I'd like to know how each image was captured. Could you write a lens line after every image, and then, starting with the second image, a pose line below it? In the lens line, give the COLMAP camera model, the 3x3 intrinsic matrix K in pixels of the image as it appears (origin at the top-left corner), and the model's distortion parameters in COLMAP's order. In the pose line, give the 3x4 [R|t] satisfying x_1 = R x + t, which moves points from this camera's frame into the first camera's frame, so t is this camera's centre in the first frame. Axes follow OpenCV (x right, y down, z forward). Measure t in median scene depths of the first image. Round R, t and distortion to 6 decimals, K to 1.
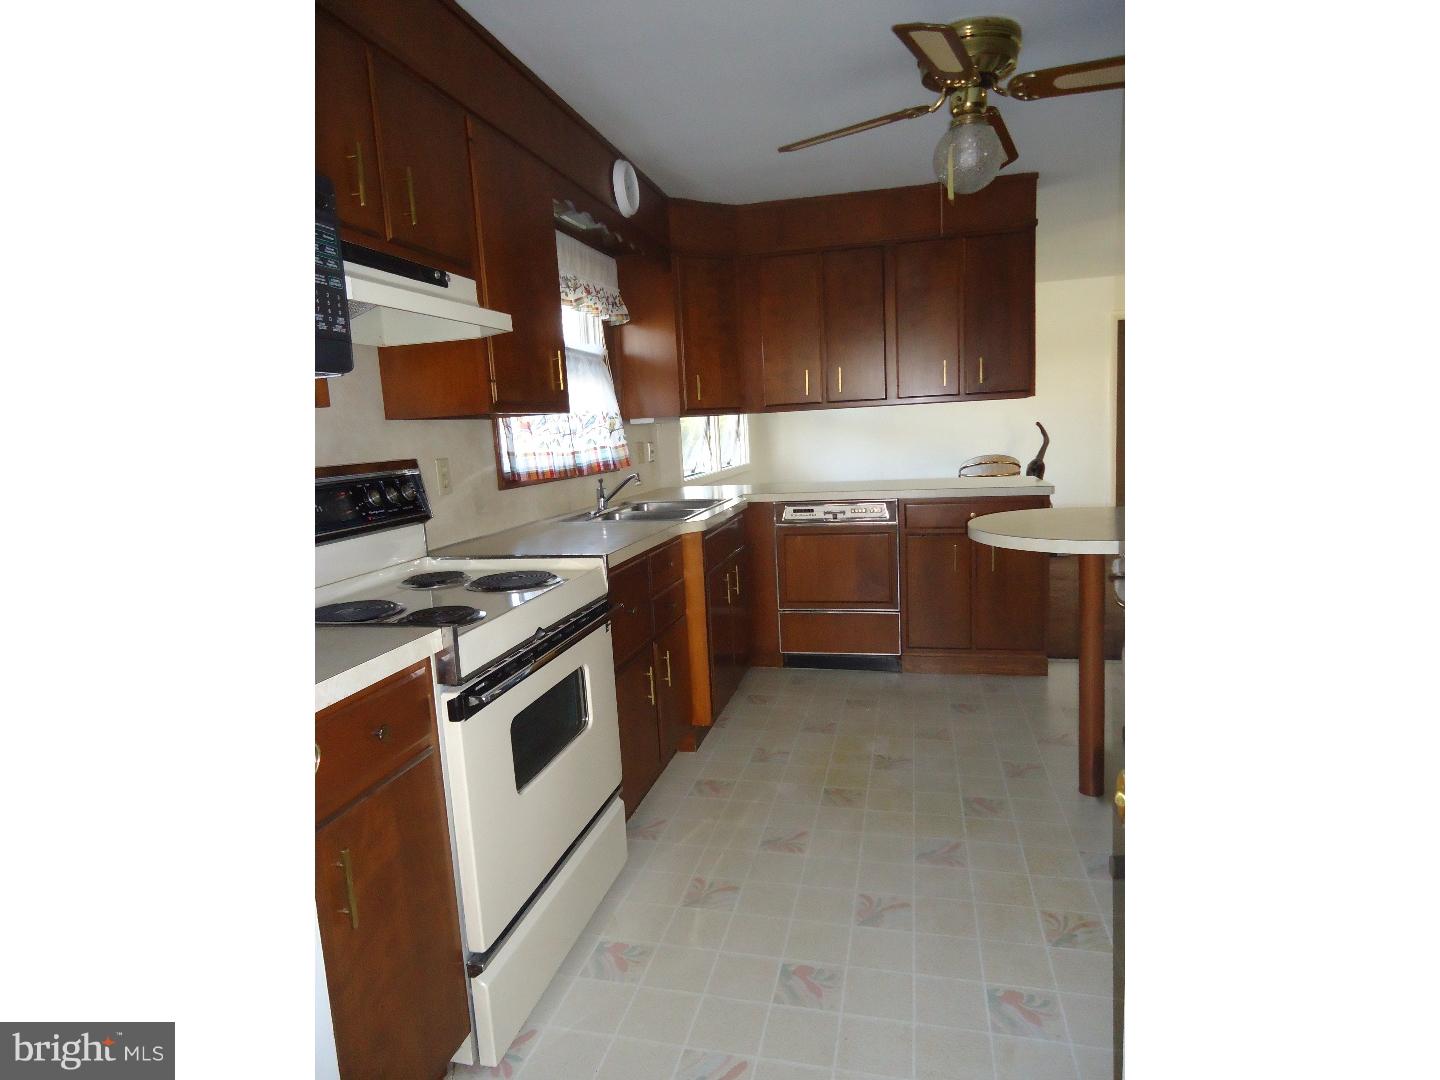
lens RADIAL K [[785.2, 0, 722.3], [0, 785.2, 537.1], [0, 0, 1]] dist [-0.005517, -0.000309]
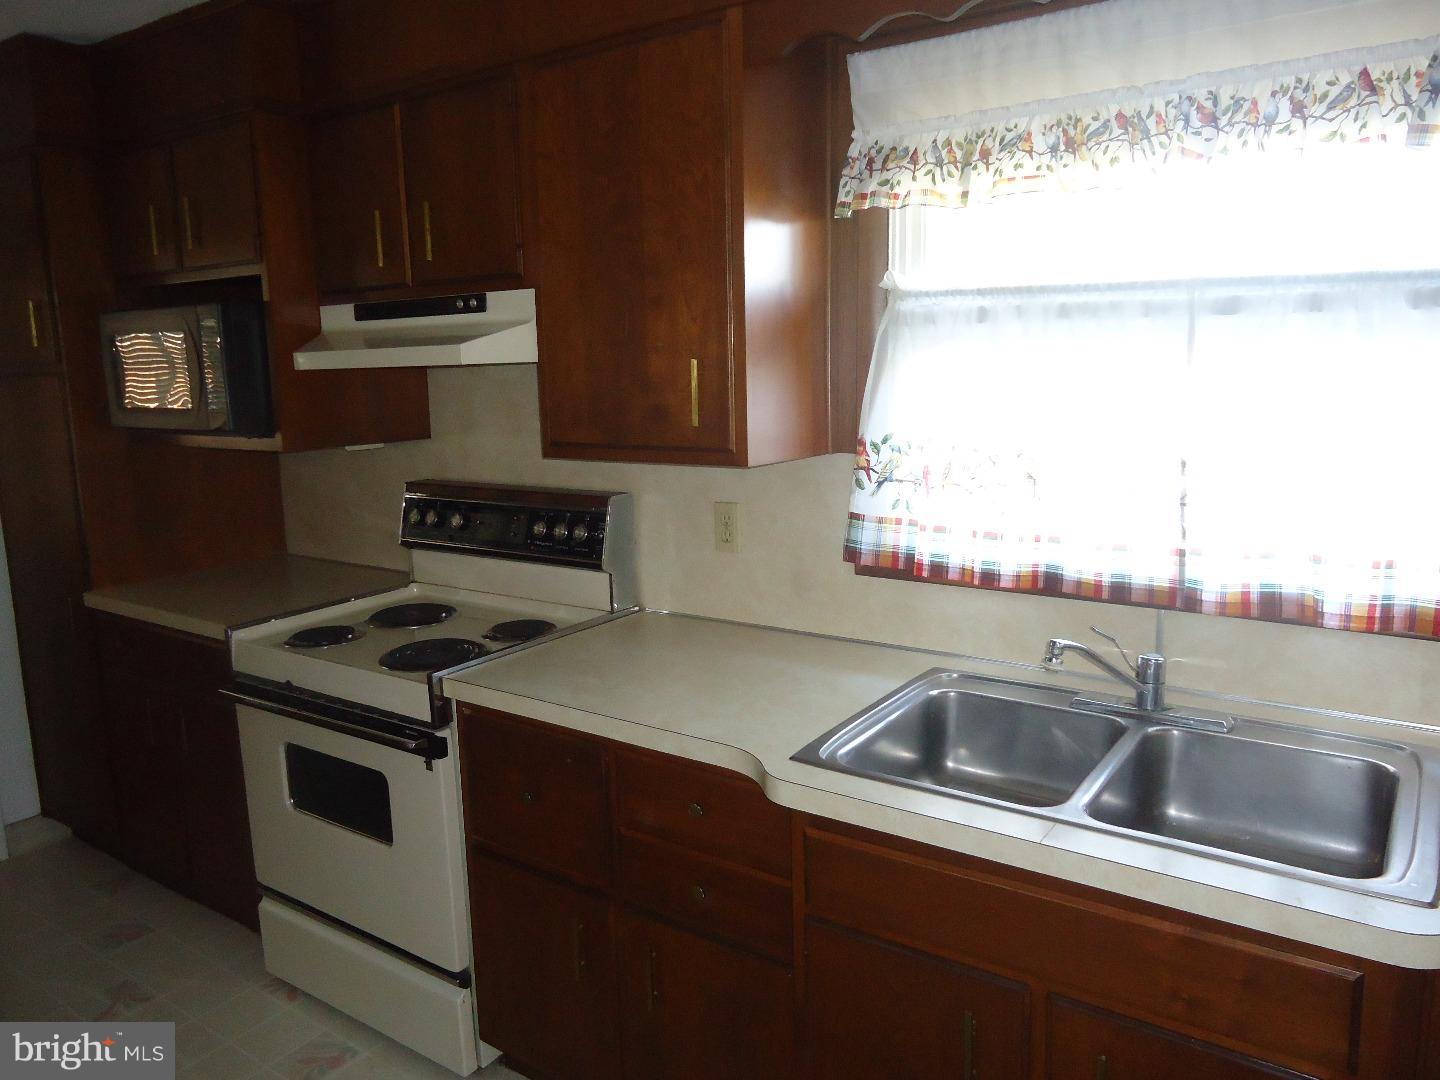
lens RADIAL K [[1049.1, 0, 716.0], [0, 1049.1, 532.3], [0, 0, 1]] dist [-0.002617, -0.001121]
pose [[-0.365357, 0.213936, -0.905950, 0.381655], [-0.086791, 0.961164, 0.261976, -0.237989], [0.926813, 0.174343, -0.332600, 0.965132]]
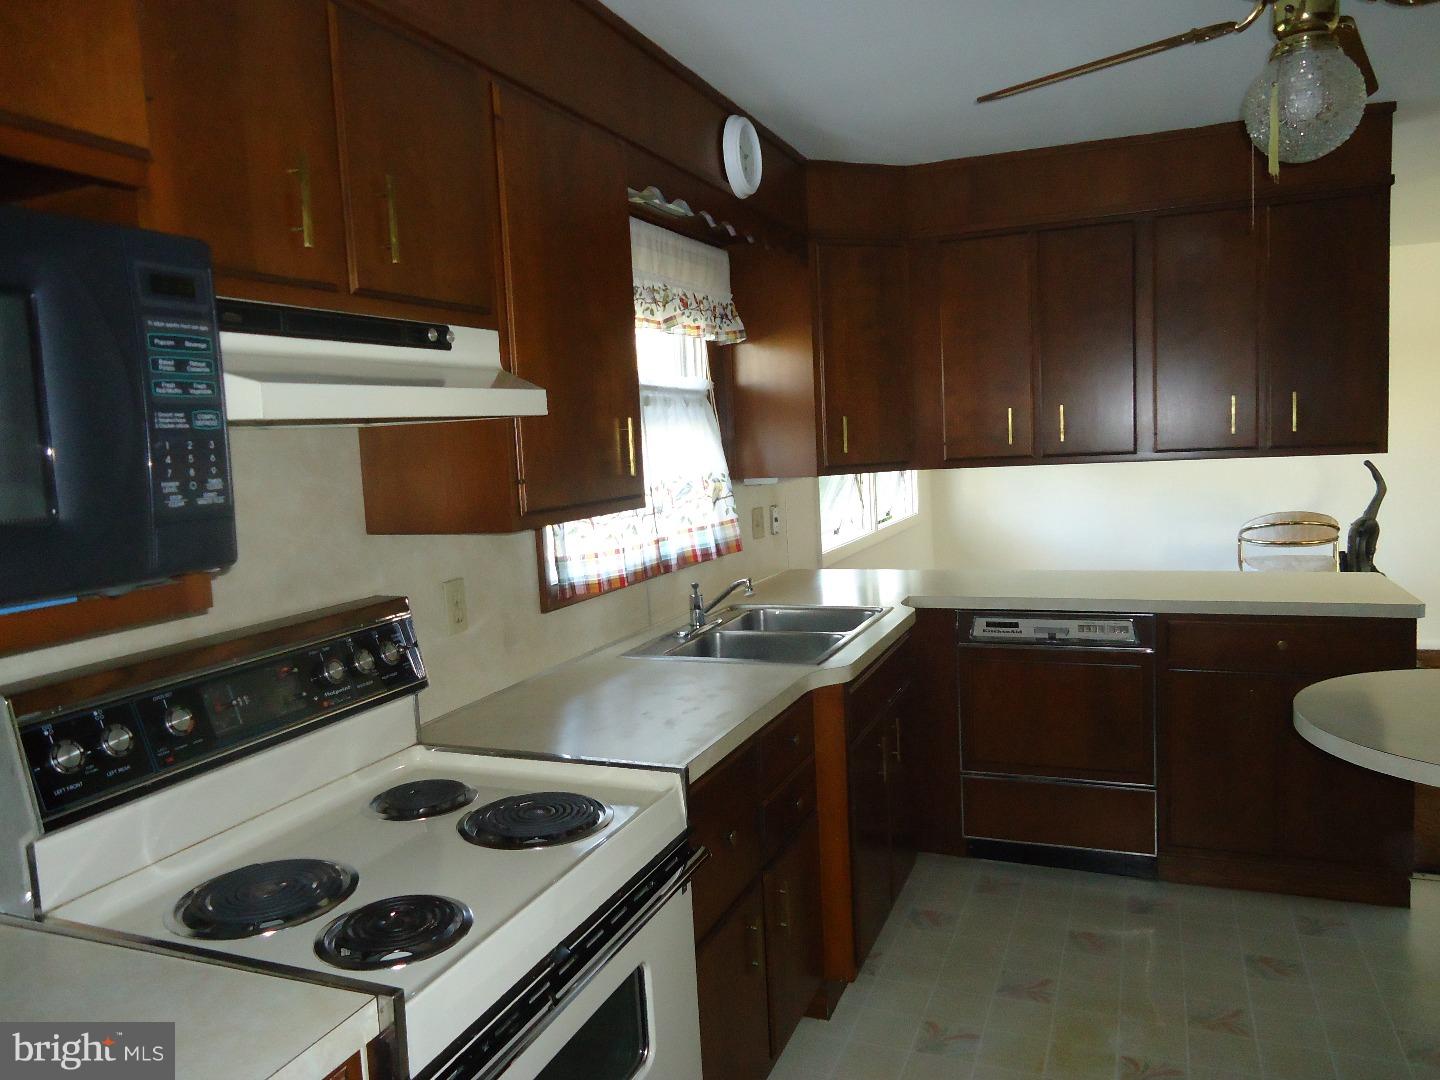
lens RADIAL K [[1049.1, 0, 716.0], [0, 1049.1, 532.3], [0, 0, 1]] dist [-0.002617, -0.001121]
pose [[0.988161, 0.018462, -0.152303, -0.001156], [-0.024294, 0.999038, -0.036521, -0.083246], [0.151482, 0.039789, 0.987659, 0.110683]]
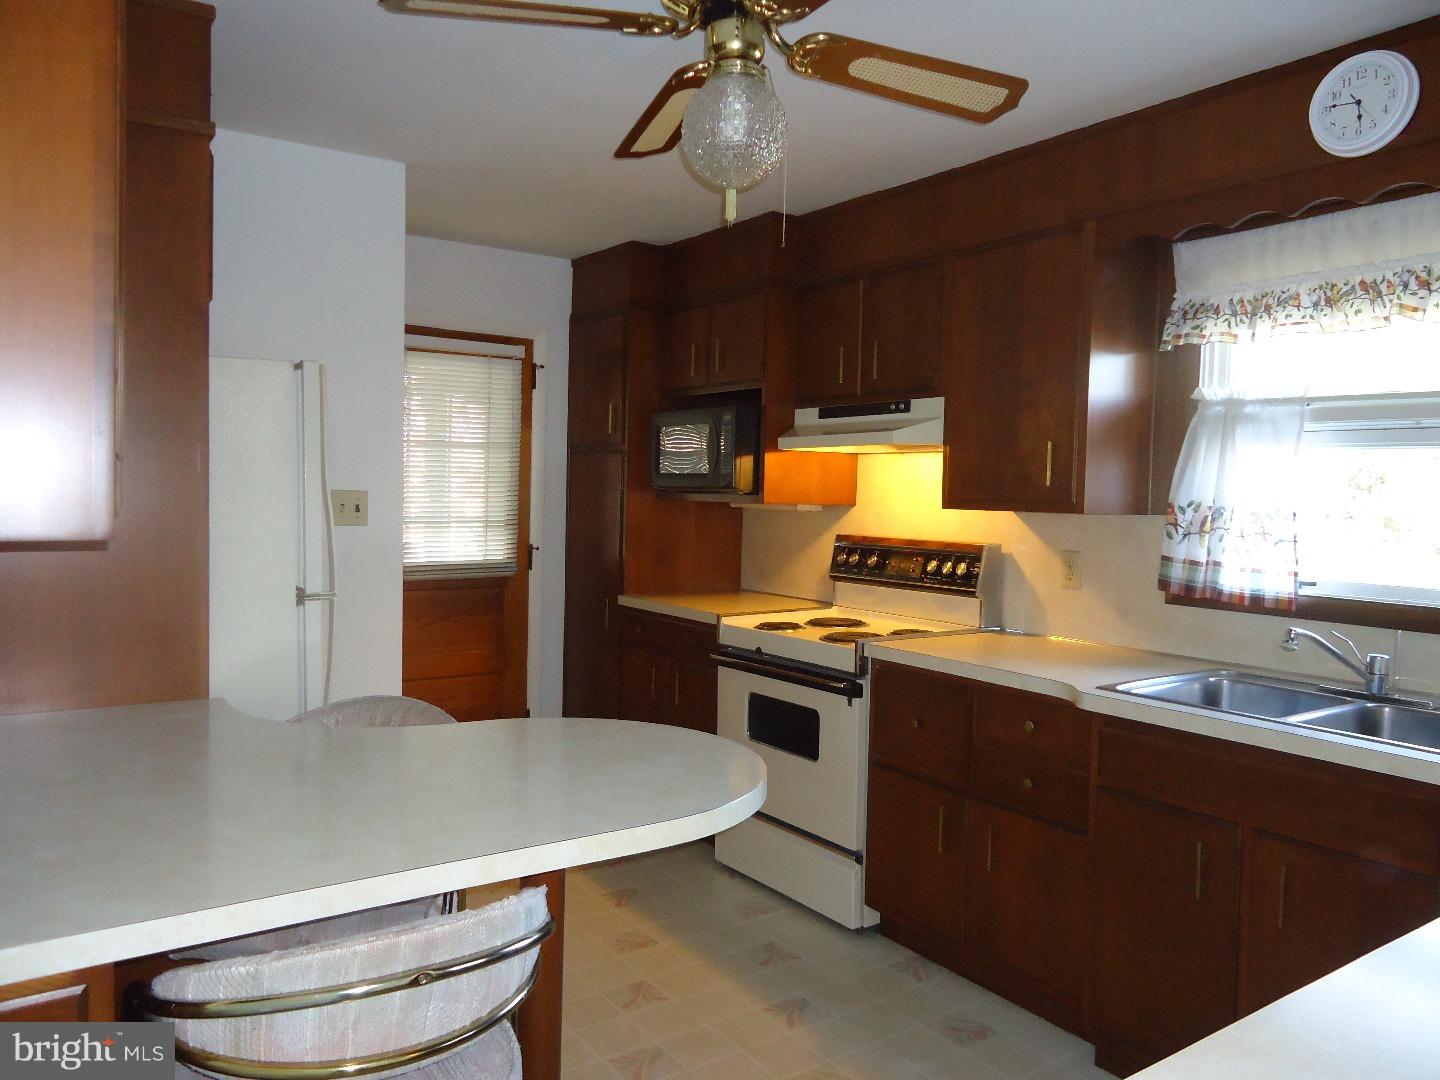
lens RADIAL K [[1049.1, 0, 716.0], [0, 1049.1, 532.3], [0, 0, 1]] dist [-0.002617, -0.001121]
pose [[-0.664912, 0.065264, -0.744065, 0.682256], [-0.092682, 0.981267, 0.168892, -0.224542], [0.741149, 0.181260, -0.646408, 1.117202]]
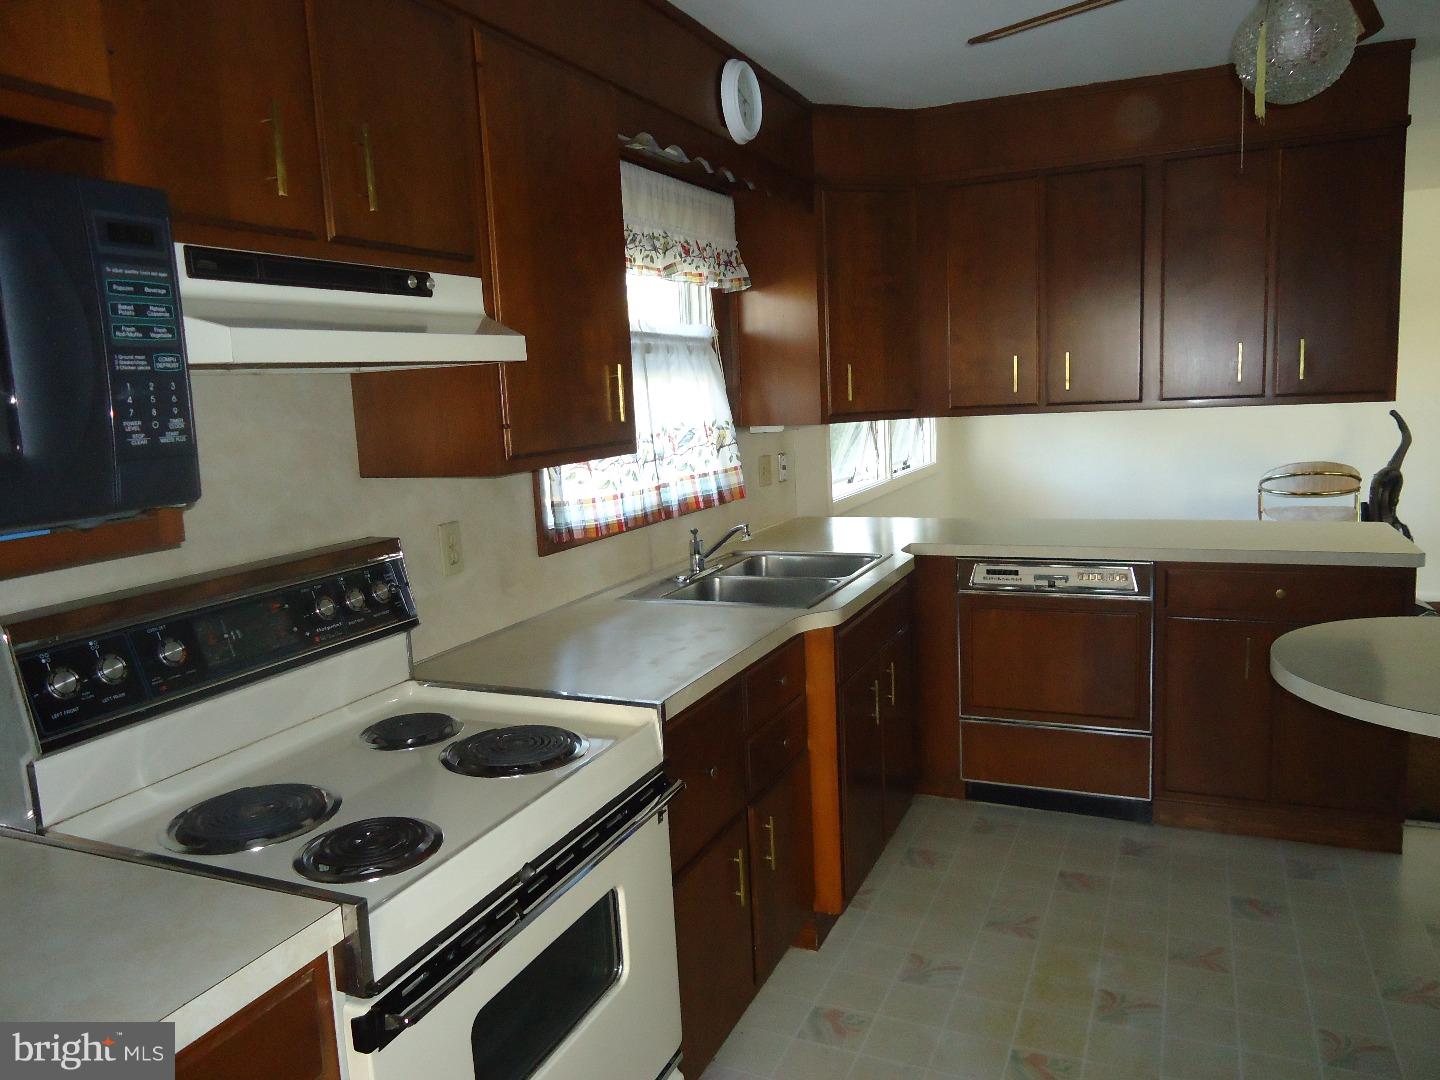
lens RADIAL K [[1049.1, 0, 716.0], [0, 1049.1, 532.3], [0, 0, 1]] dist [-0.002617, -0.001121]
pose [[0.982918, 0.030572, -0.181487, 0.029104], [-0.028990, 0.999515, 0.011363, -0.080048], [0.181746, -0.005907, 0.983328, 0.102549]]
